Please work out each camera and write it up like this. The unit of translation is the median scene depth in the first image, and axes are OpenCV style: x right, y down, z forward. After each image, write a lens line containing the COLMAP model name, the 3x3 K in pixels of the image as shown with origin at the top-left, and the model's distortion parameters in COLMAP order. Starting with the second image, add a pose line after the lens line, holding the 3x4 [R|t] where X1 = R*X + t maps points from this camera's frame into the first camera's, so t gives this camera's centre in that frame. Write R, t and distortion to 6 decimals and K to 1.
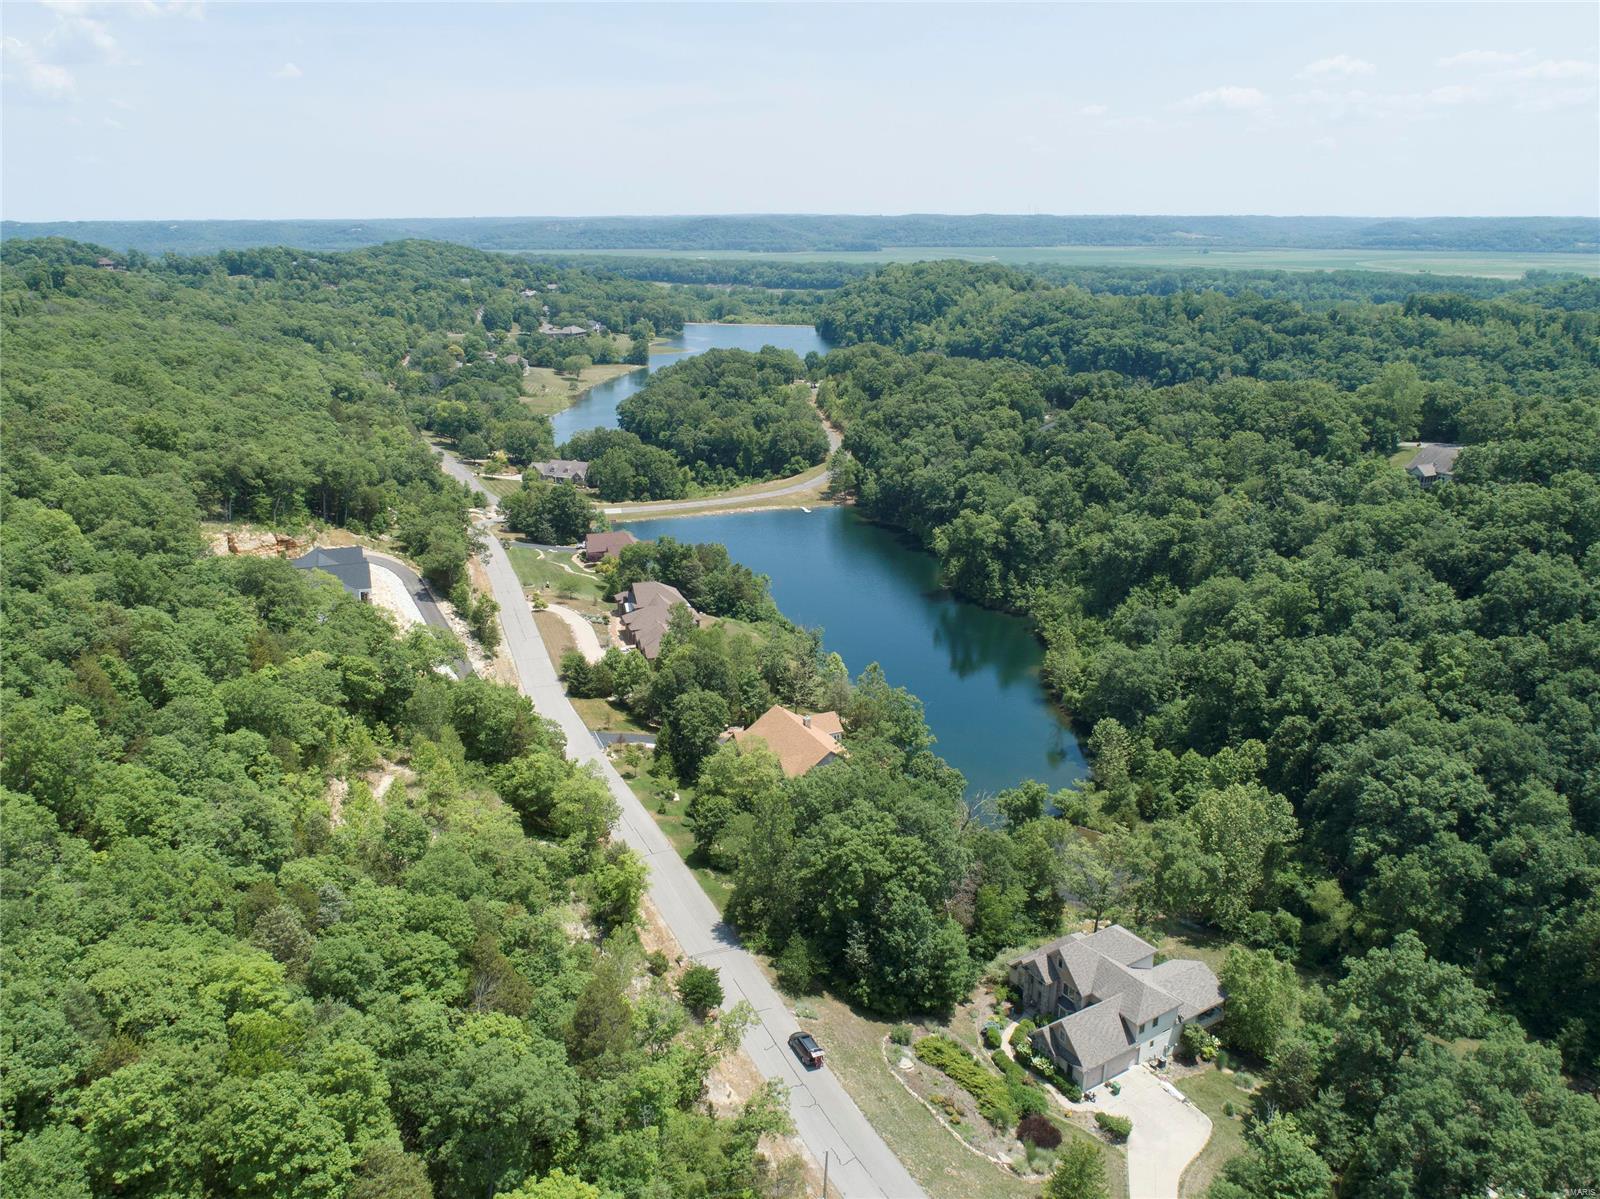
lens RADIAL K [[1353.0, 0, 802.8], [0, 1353.0, 596.5], [0, 0, 1]] dist [-0.017836, 0.011801]
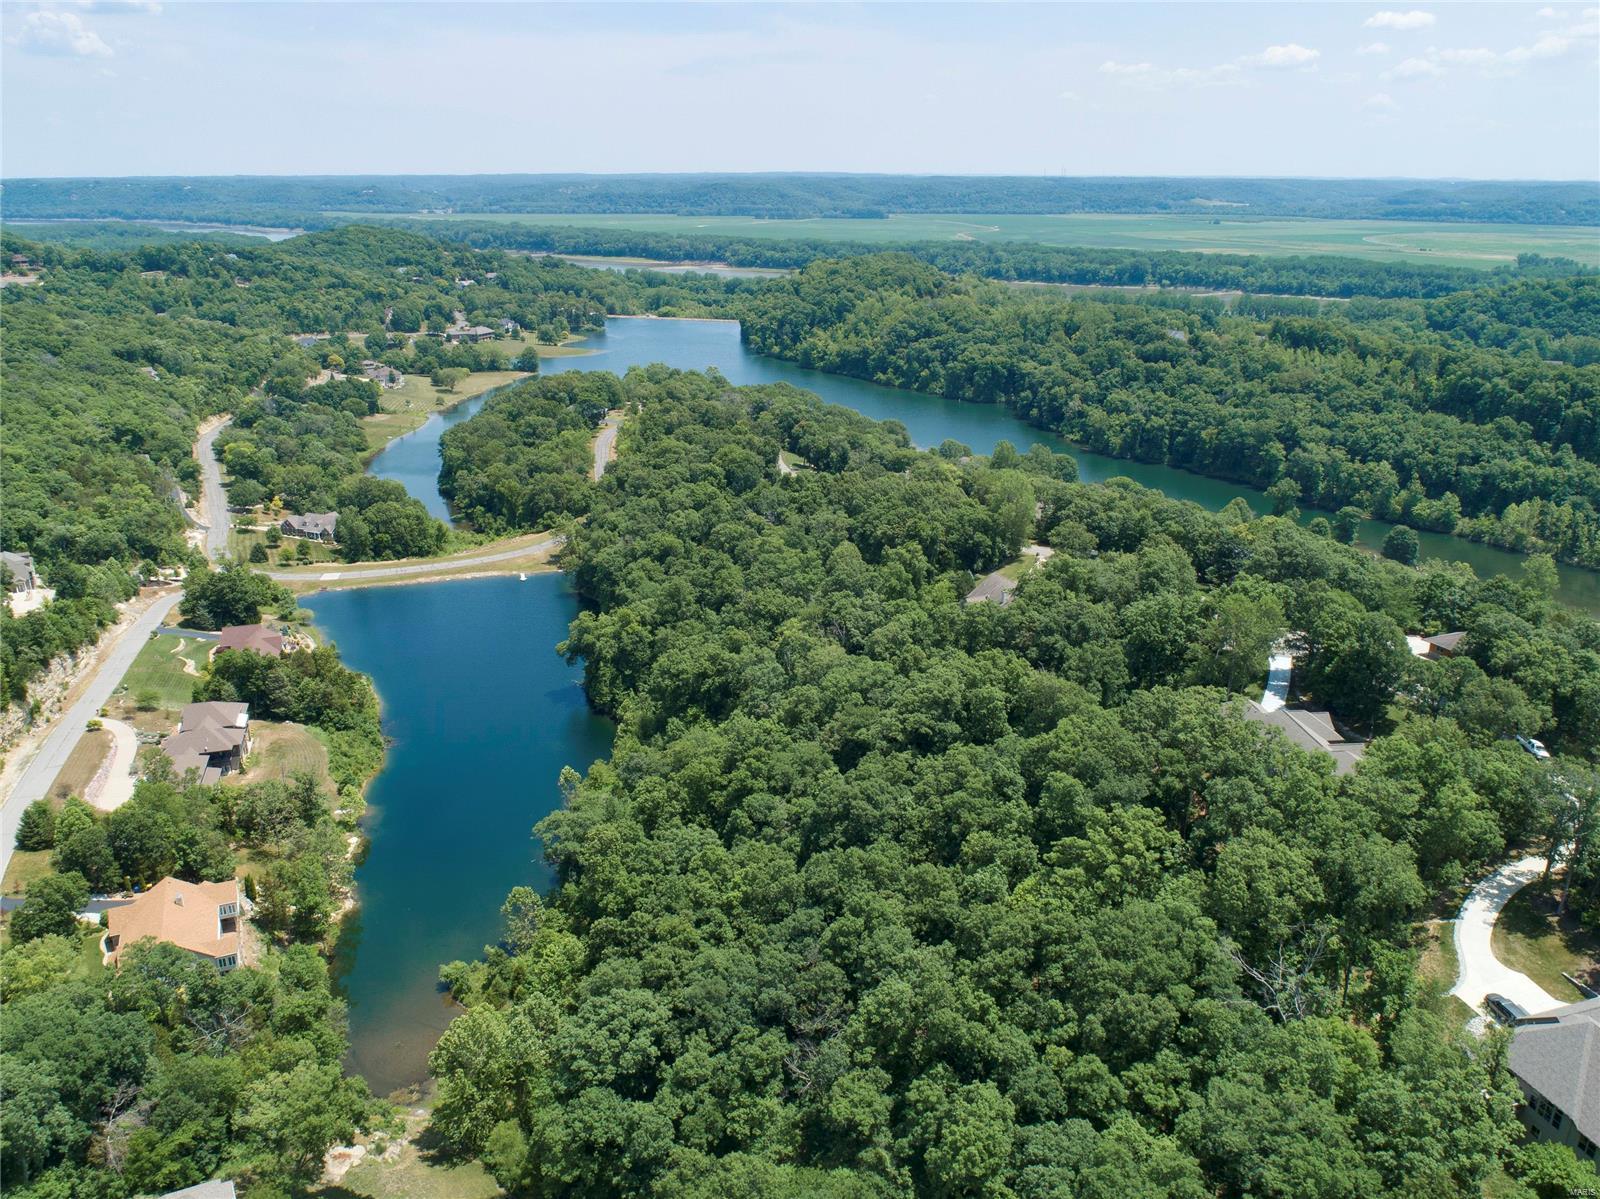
lens RADIAL K [[1353.0, 0, 797.2], [0, 1353.0, 602.0], [0, 0, 1]] dist [-0.017836, 0.011801]
pose [[0.999364, 0.015757, -0.031982, 0.105178], [-0.014600, 0.999242, 0.036086, -0.037223], [0.032527, -0.035596, 0.998837, -0.000172]]
